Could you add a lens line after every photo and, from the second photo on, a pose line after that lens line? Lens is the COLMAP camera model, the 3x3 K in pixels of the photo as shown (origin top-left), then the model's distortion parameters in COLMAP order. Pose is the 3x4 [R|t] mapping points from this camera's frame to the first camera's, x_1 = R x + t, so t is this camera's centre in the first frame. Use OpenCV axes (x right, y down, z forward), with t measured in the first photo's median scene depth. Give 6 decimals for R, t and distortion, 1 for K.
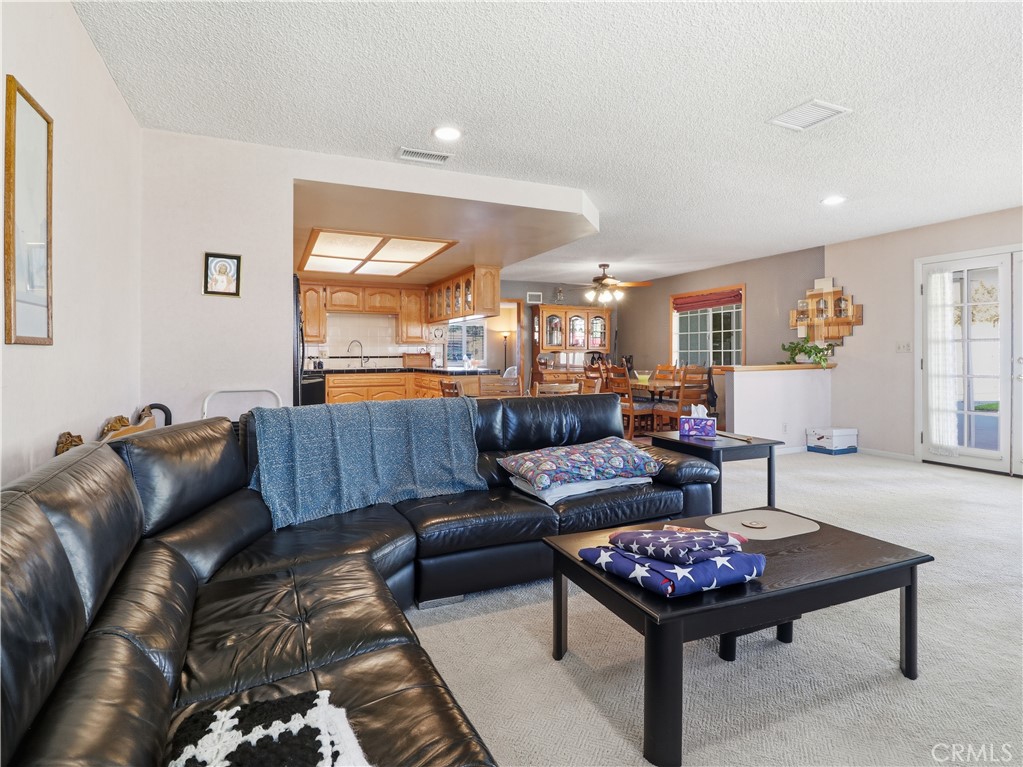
lens RADIAL K [[541.2, 0, 509.8], [0, 541.2, 358.4], [0, 0, 1]] dist [-0.019074, -0.000969]
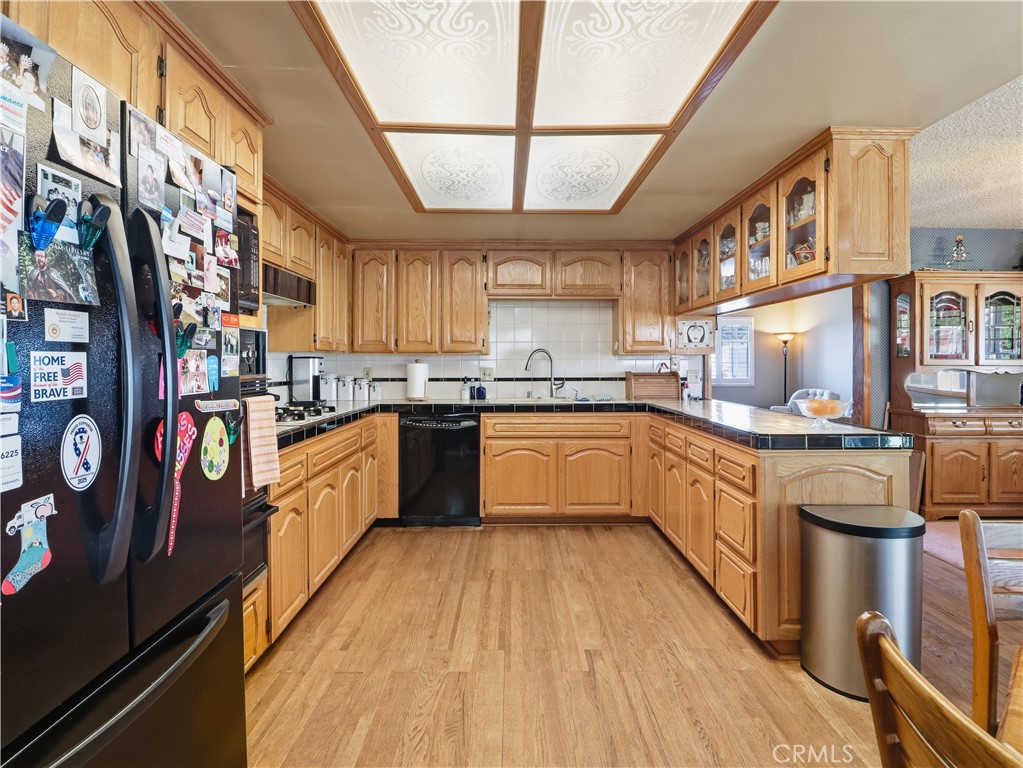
lens RADIAL K [[541.2, 0, 509.8], [0, 541.2, 358.9], [0, 0, 1]] dist [-0.019074, -0.000969]
pose [[0.915344, -0.000493, -0.402673, -0.090533], [-0.005062, 0.999906, -0.012732, -0.016288], [0.402641, 0.013693, 0.915256, 0.477804]]
